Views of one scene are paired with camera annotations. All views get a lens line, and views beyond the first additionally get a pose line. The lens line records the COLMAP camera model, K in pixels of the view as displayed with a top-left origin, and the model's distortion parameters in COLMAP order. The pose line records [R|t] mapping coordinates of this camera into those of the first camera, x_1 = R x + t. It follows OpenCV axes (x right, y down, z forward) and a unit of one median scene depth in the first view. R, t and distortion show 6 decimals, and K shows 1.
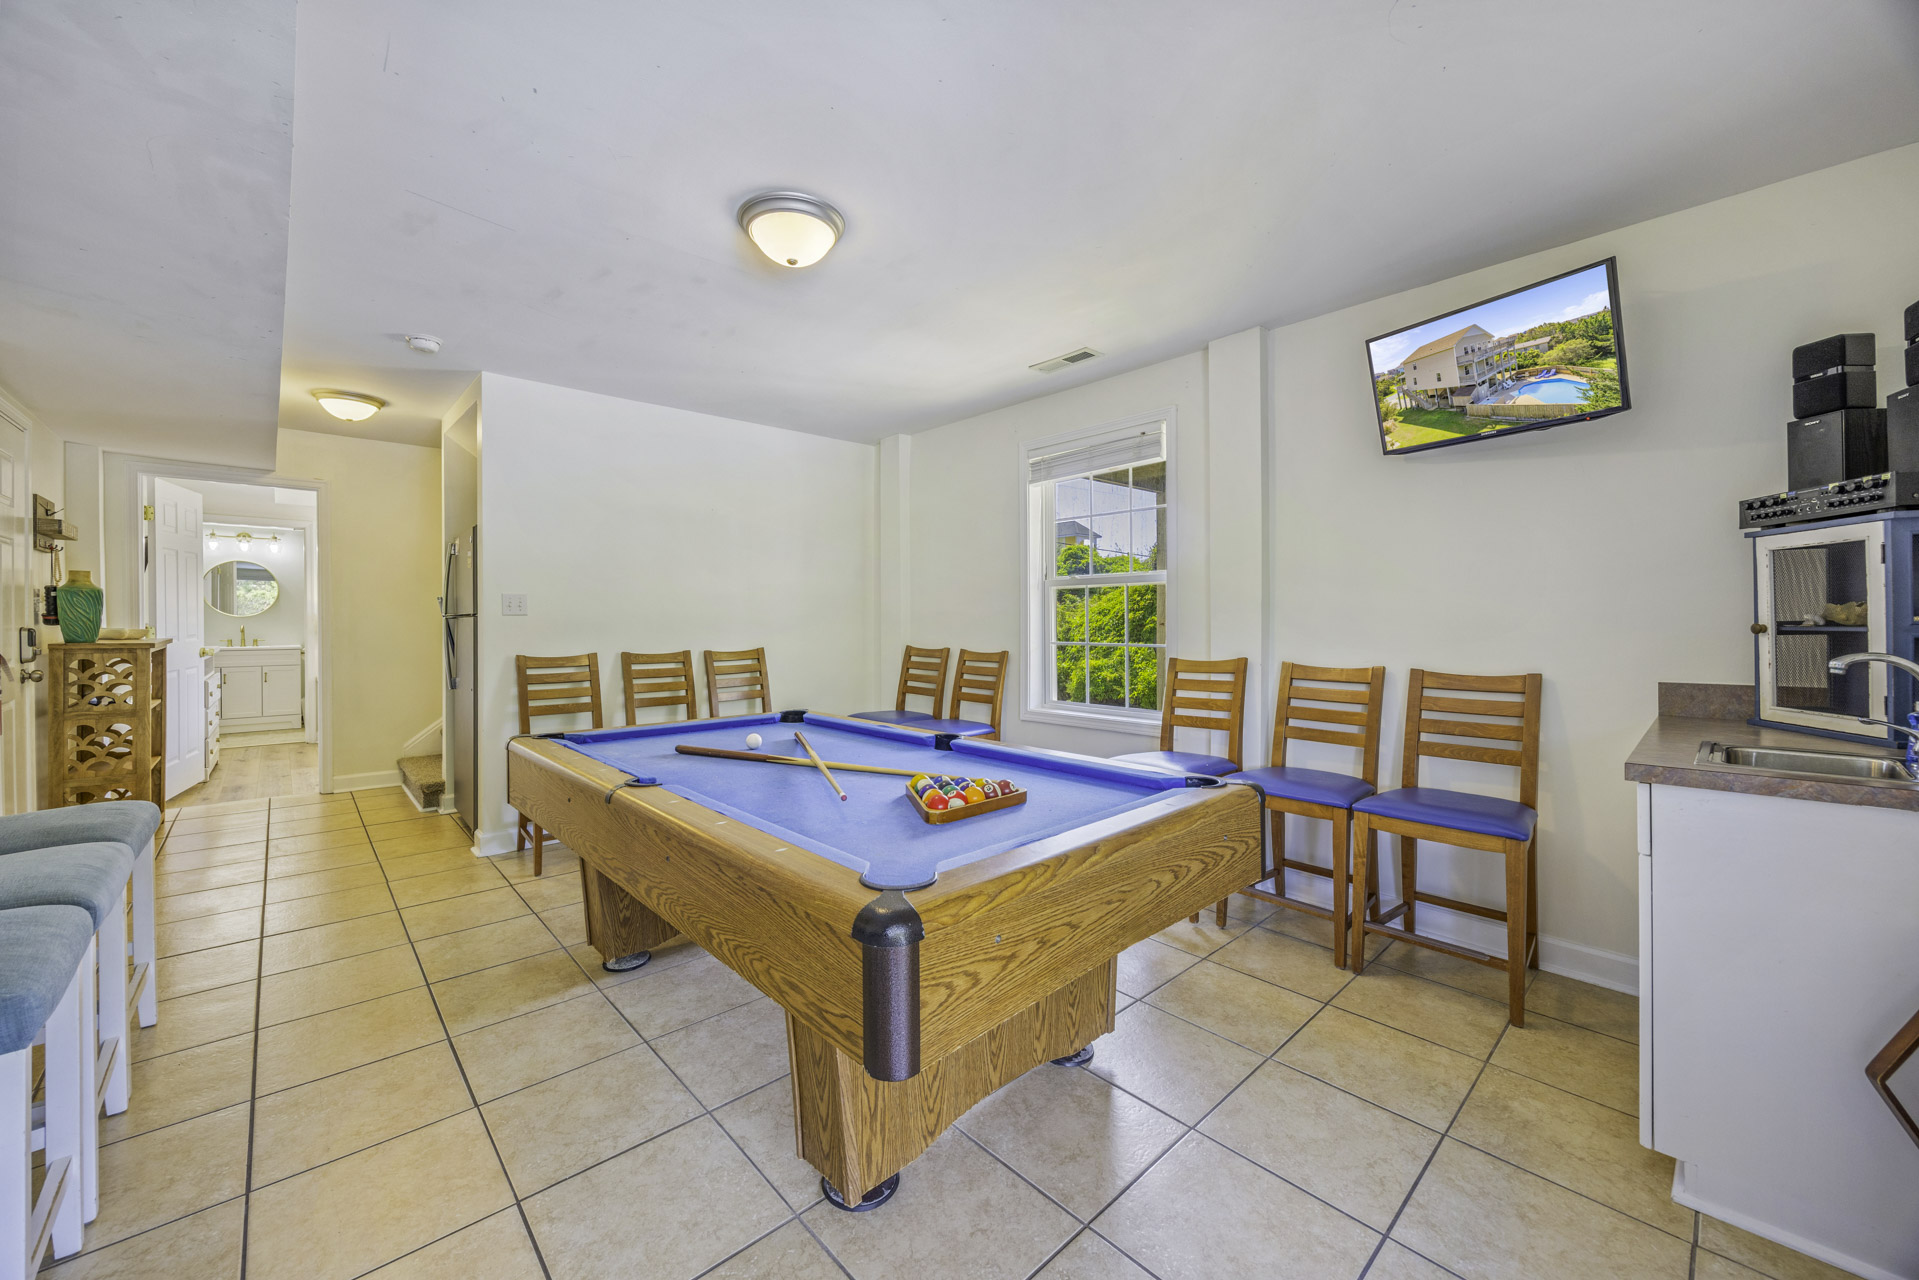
lens RADIAL K [[748.9, 0, 940.2], [0, 748.9, 614.8], [0, 0, 1]] dist [-0.015178, -0.000039]
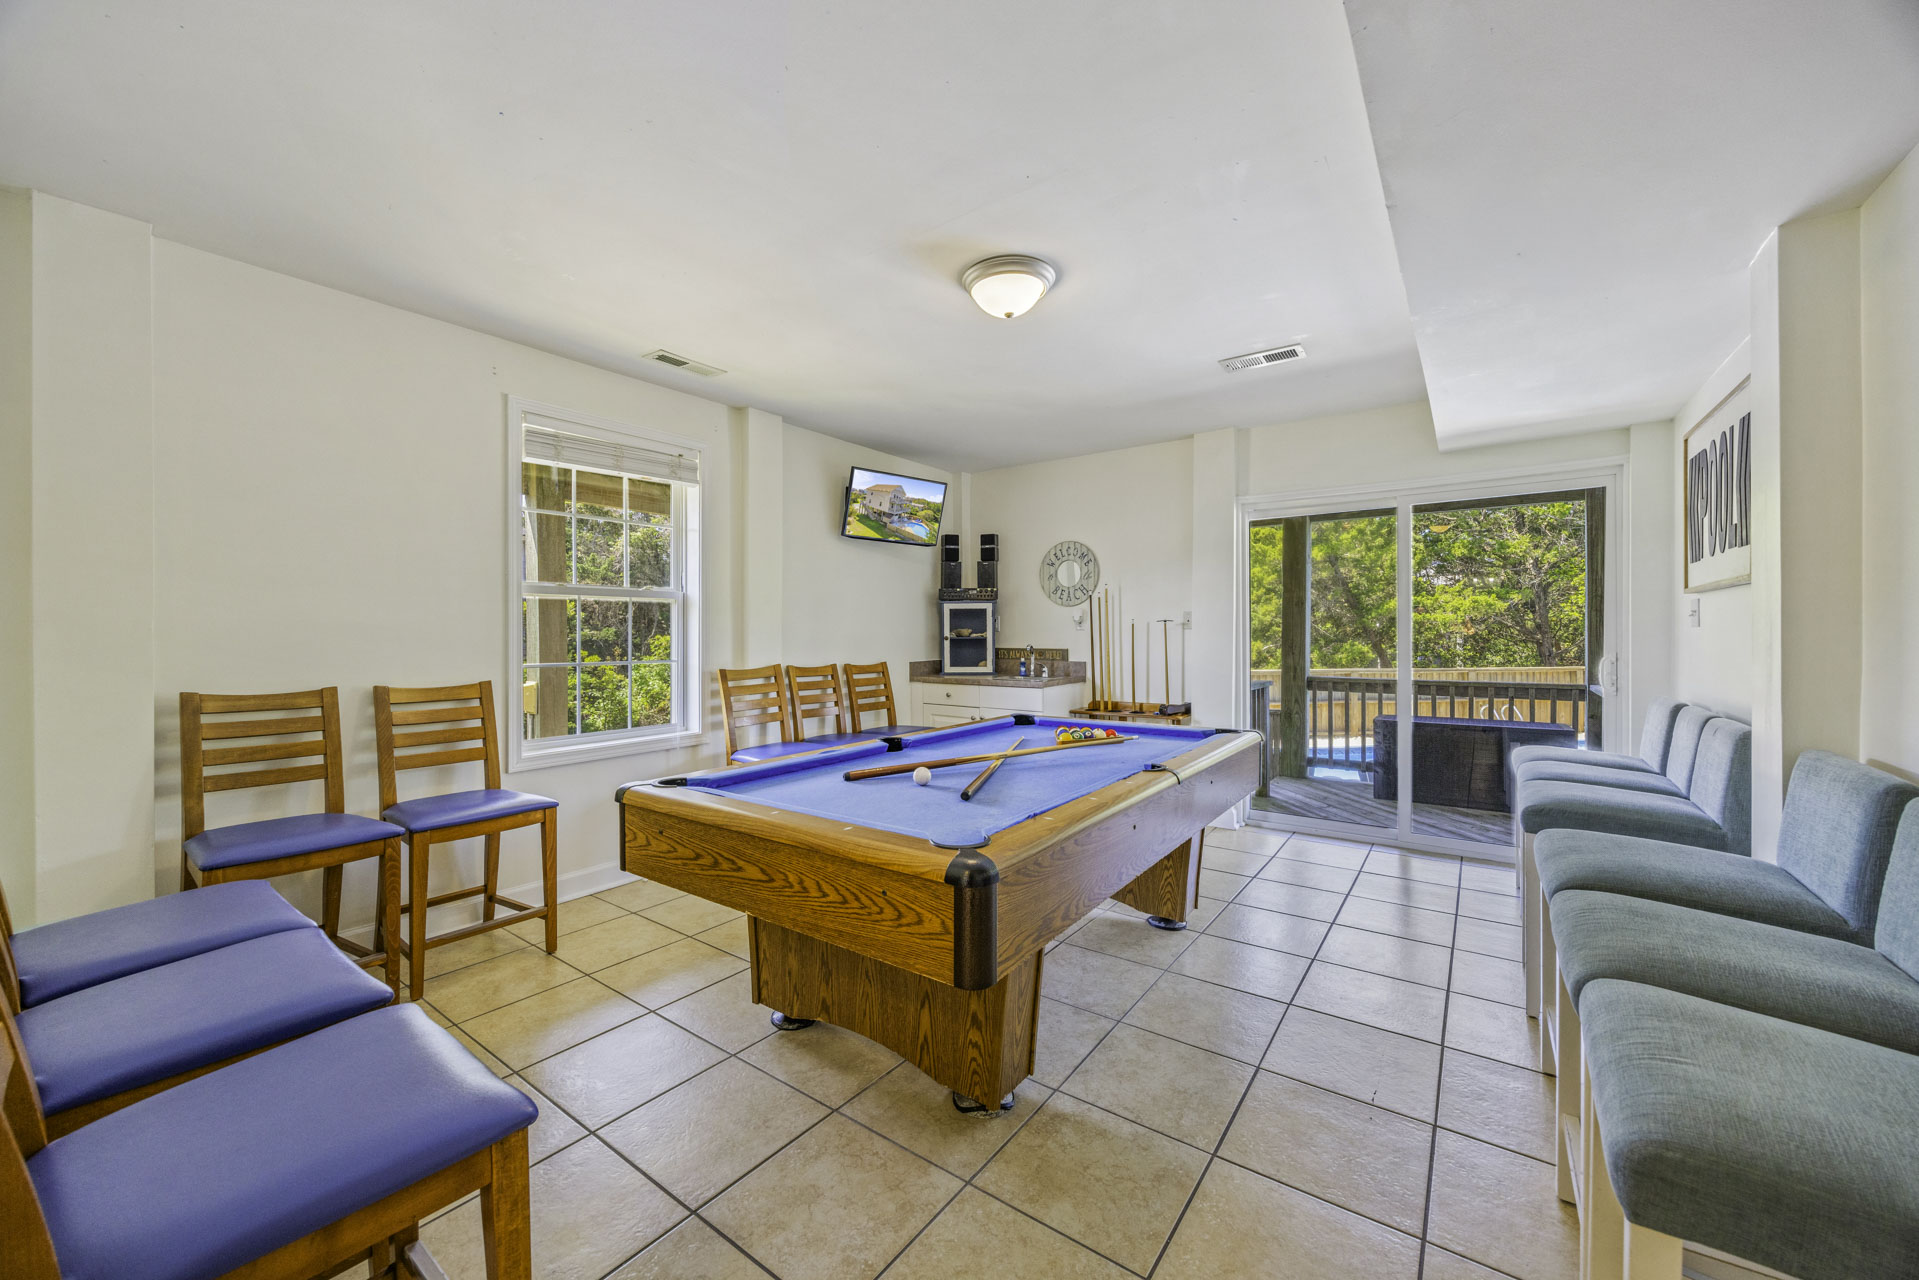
lens RADIAL K [[743.8, 0, 959.9], [0, 743.8, 634.1], [0, 0, 1]] dist [-0.025338, -0.000036]
pose [[-0.236185, -0.005259, 0.971694, -1.186947], [-0.006432, 0.999972, 0.003849, -0.005001], [-0.971687, -0.005341, -0.236212, 1.260061]]
